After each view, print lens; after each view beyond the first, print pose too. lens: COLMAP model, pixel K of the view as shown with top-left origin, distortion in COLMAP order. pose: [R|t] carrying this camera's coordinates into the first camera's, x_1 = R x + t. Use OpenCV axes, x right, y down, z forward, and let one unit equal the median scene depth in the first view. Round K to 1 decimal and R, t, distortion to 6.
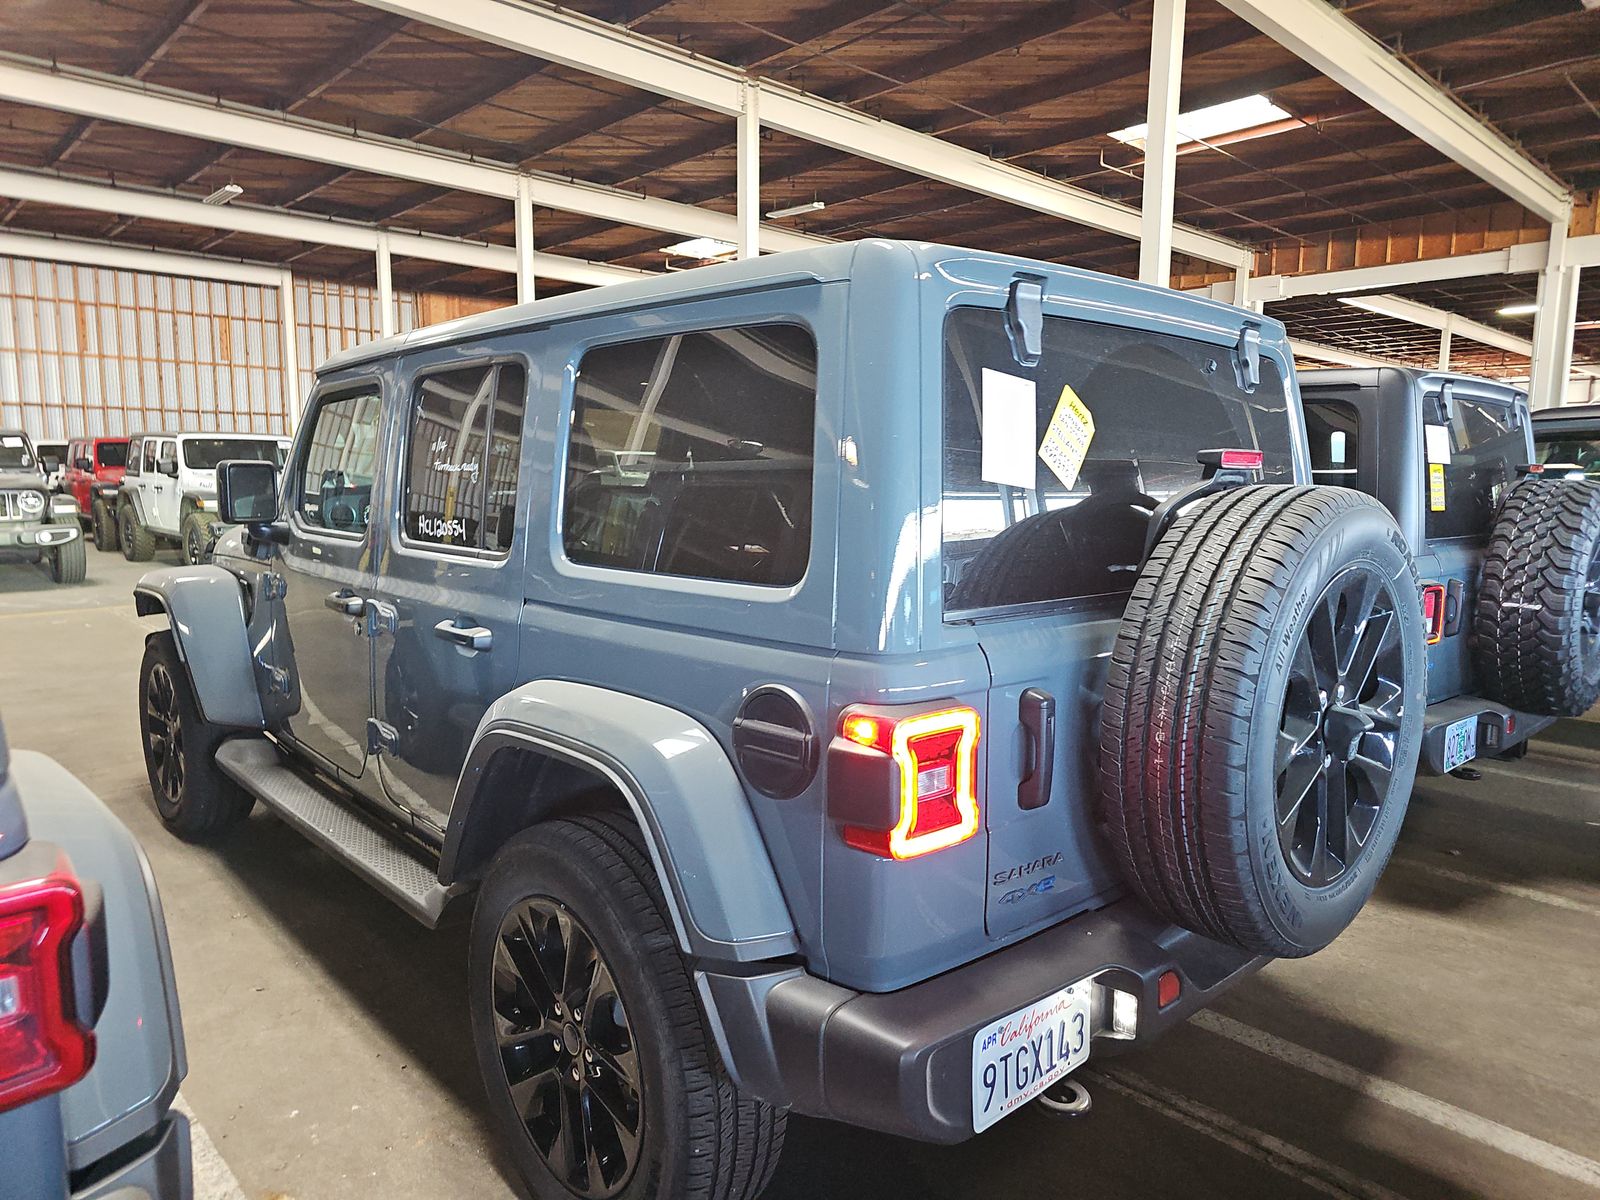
lens RADIAL K [[1062.5, 0, 800.0], [0, 1062.5, 600.0], [0, 0, 1]] dist [0.034843, -0.021318]
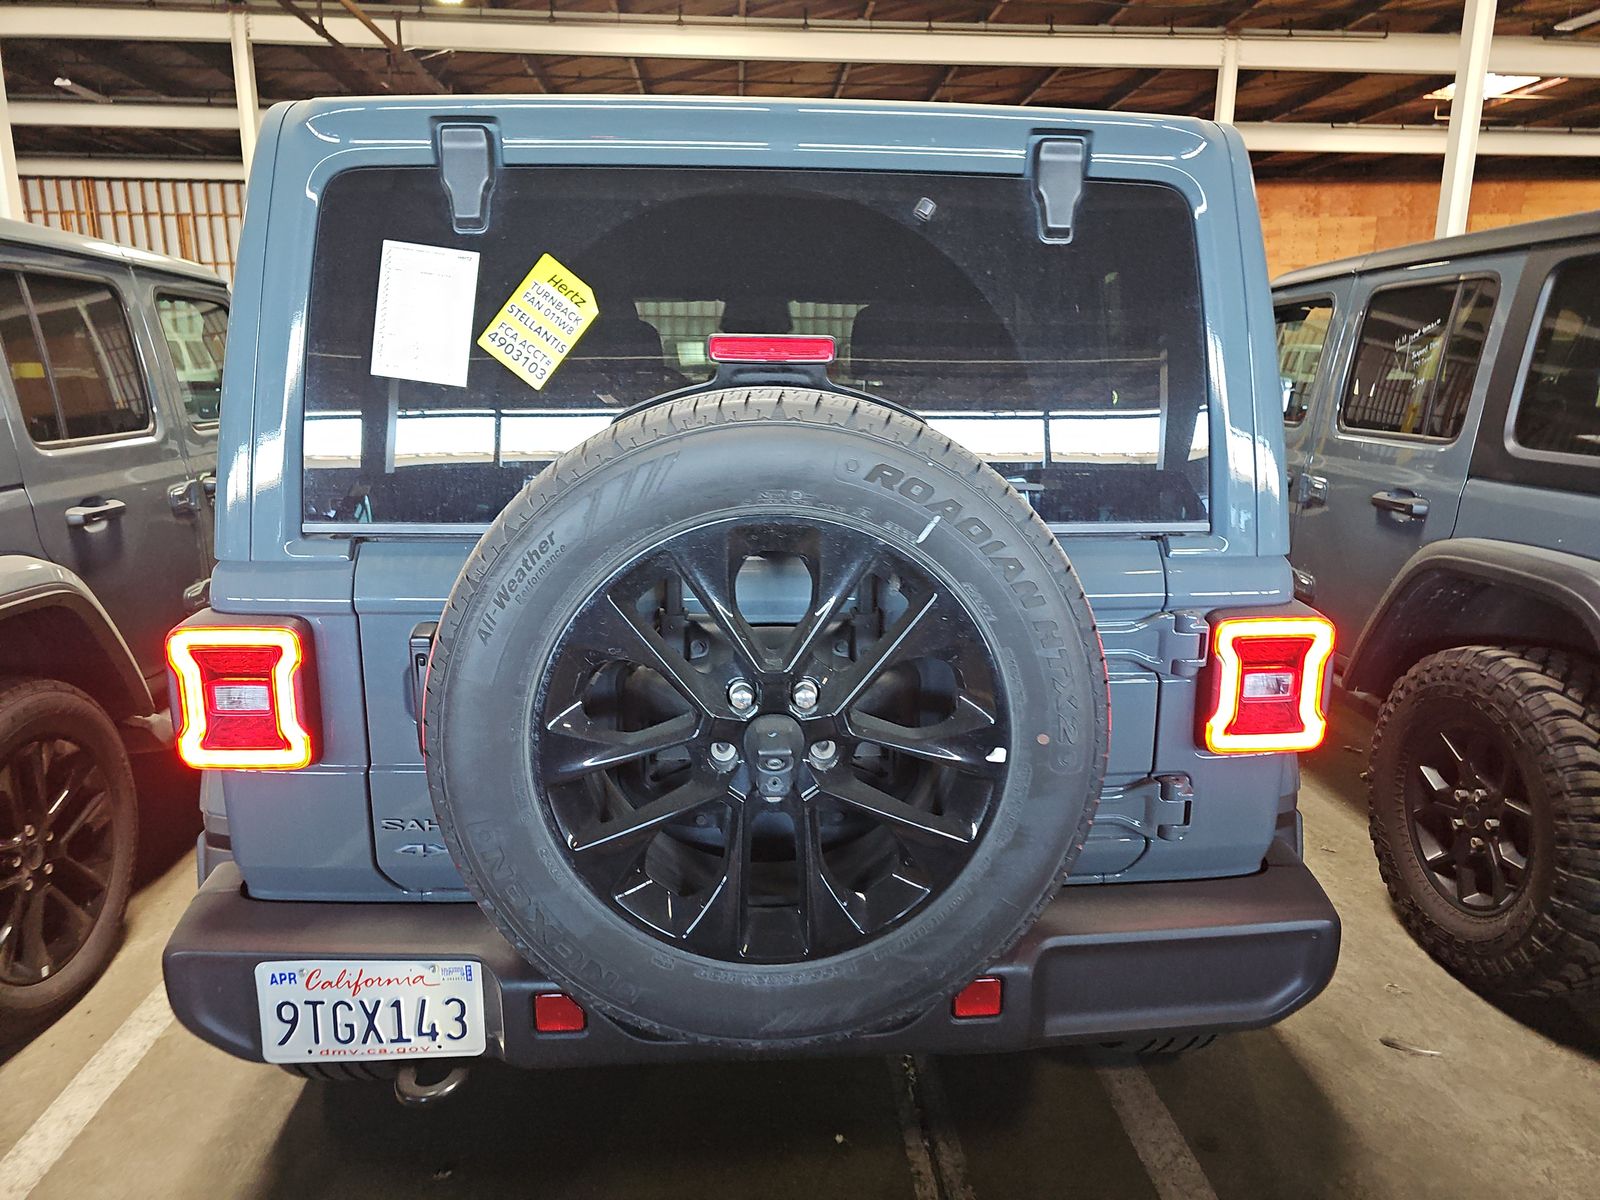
lens RADIAL K [[1050.0, 0, 800.0], [0, 1050.0, 600.0], [0, 0, 1]] dist [0.012119, 0.002621]
pose [[0.772111, 0.136732, -0.620603, 0.948565], [-0.076064, 0.989442, 0.123360, -0.060353], [0.630919, -0.048042, 0.774360, 0.519191]]
